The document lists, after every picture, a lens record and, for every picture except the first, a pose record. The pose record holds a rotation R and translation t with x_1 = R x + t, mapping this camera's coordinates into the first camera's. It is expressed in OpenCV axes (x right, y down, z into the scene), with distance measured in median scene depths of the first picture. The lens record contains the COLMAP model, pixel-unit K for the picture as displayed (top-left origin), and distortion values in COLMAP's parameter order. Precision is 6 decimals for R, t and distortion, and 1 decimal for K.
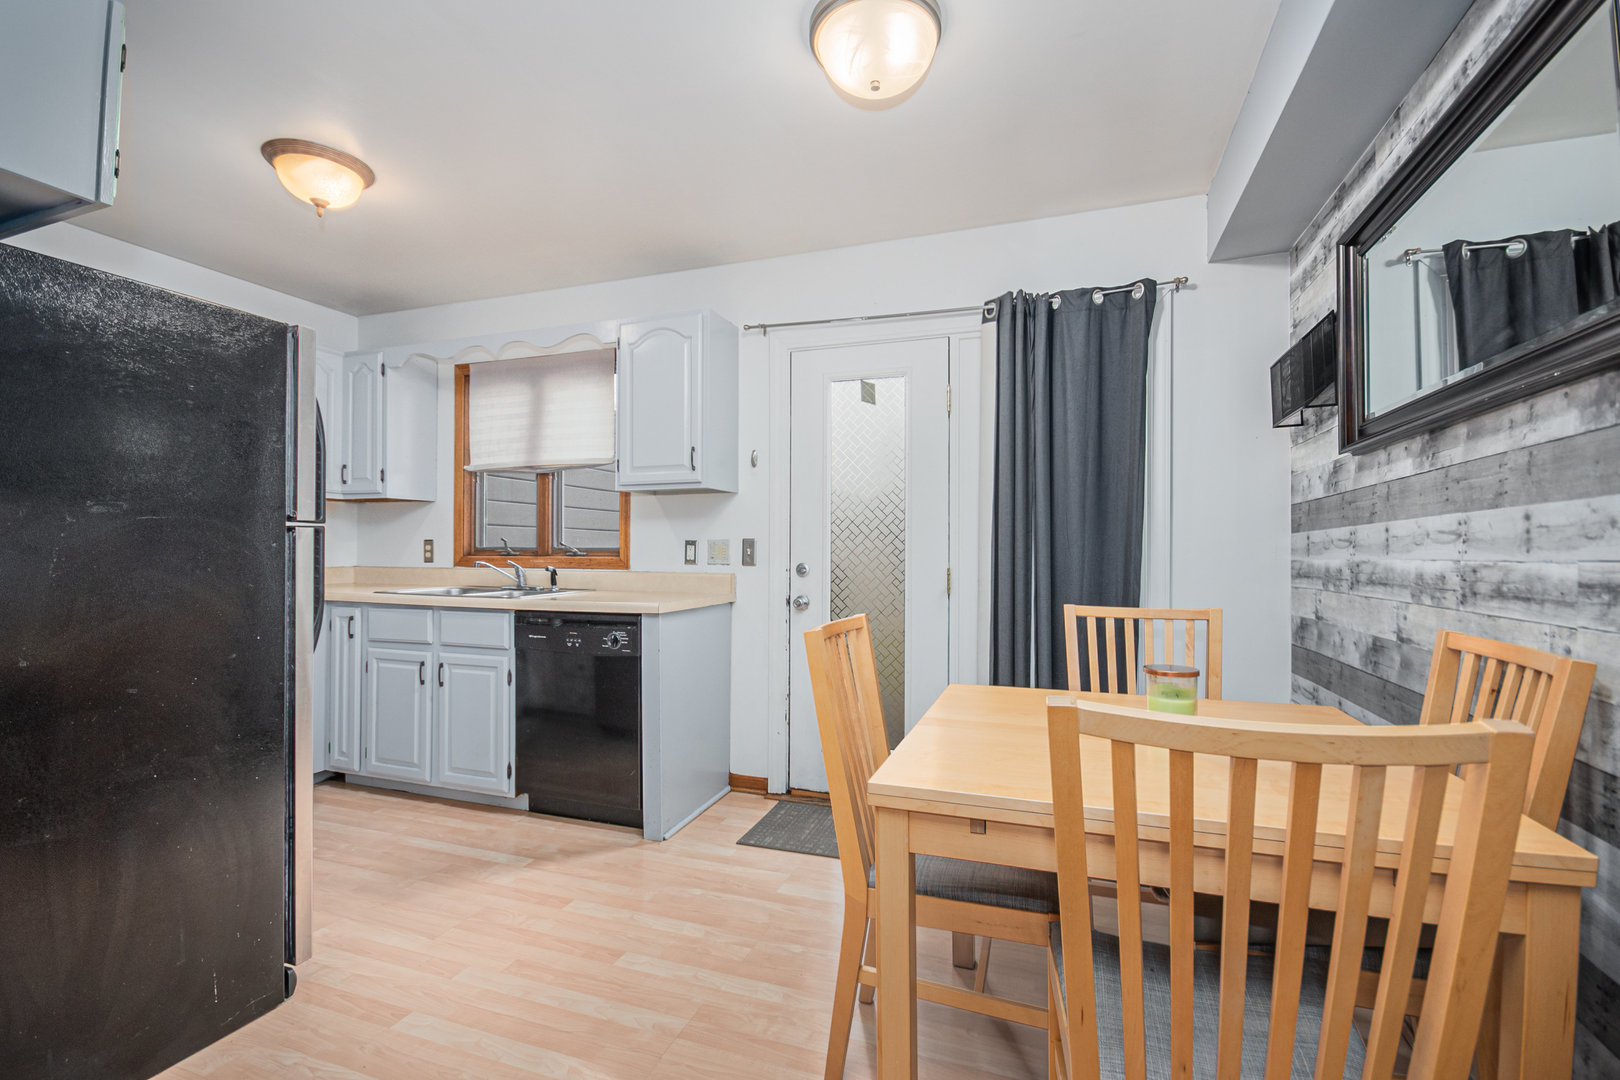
lens RADIAL K [[716.1, 0, 820.0], [0, 716.1, 545.2], [0, 0, 1]] dist [-0.005840, -0.001449]
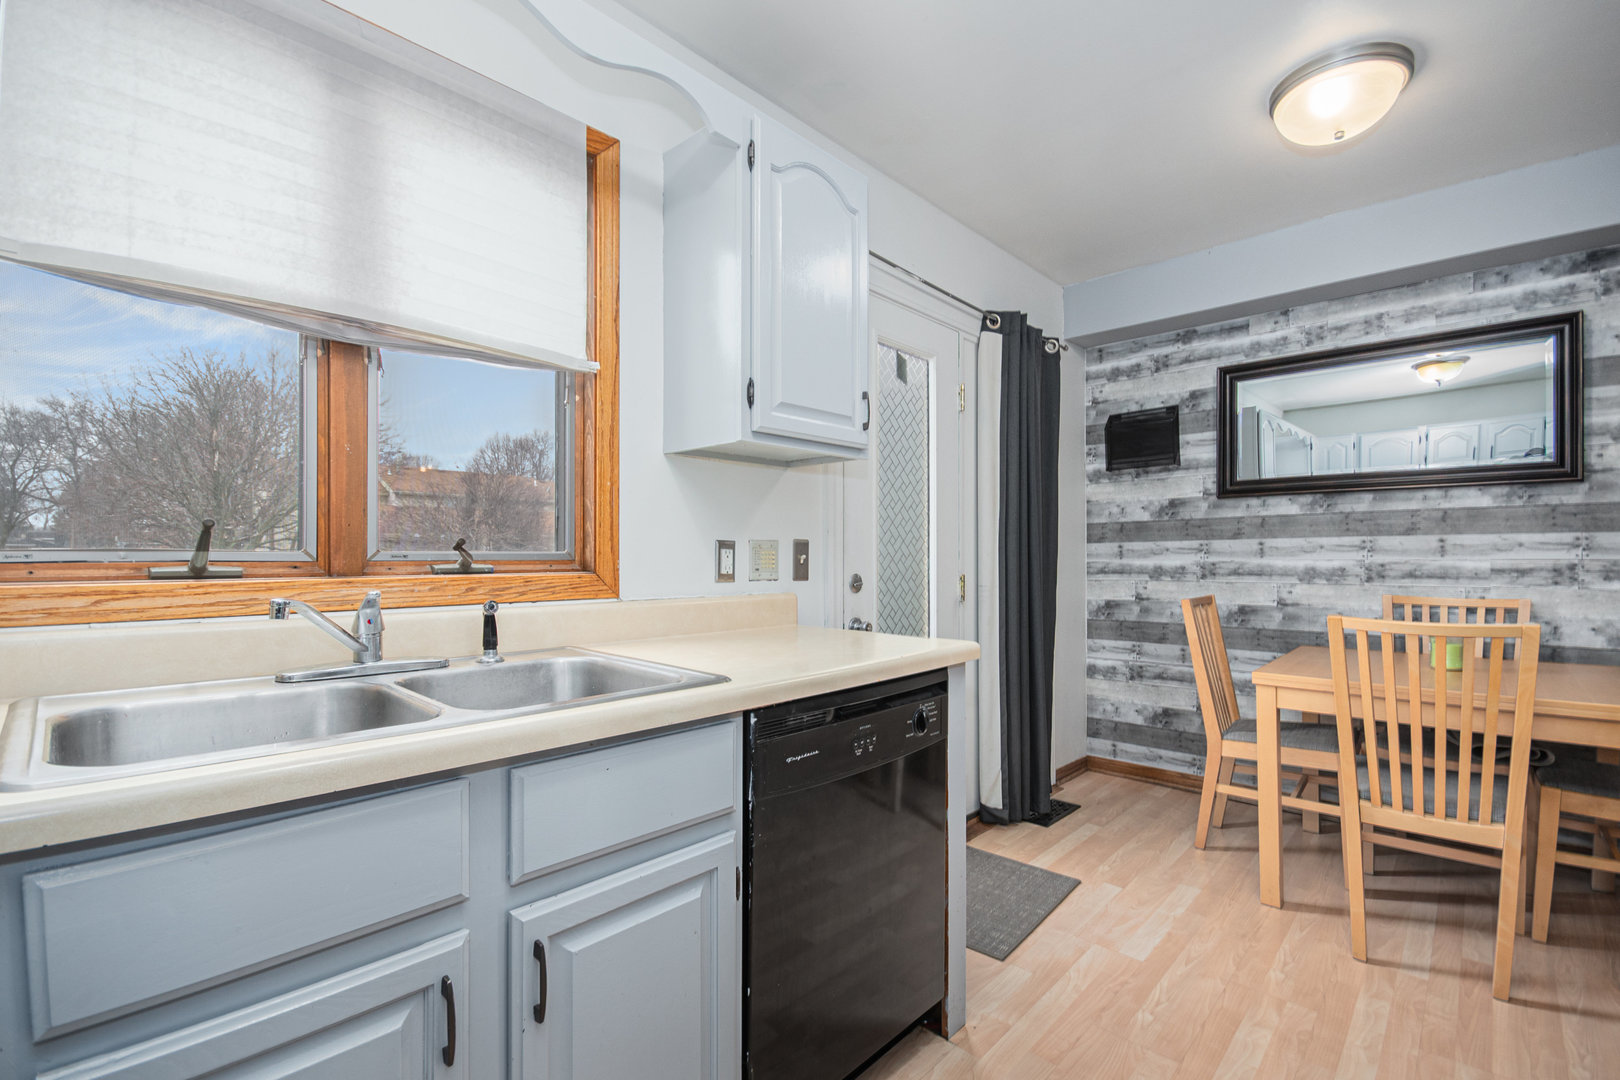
lens RADIAL K [[716.1, 0, 816.2], [0, 716.1, 550.9], [0, 0, 1]] dist [-0.005840, -0.001449]
pose [[0.399438, 0.001661, 0.916759, -0.722433], [-0.005857, 0.999983, 0.000740, 0.000813], [-0.916742, -0.005665, 0.399441, 0.742481]]
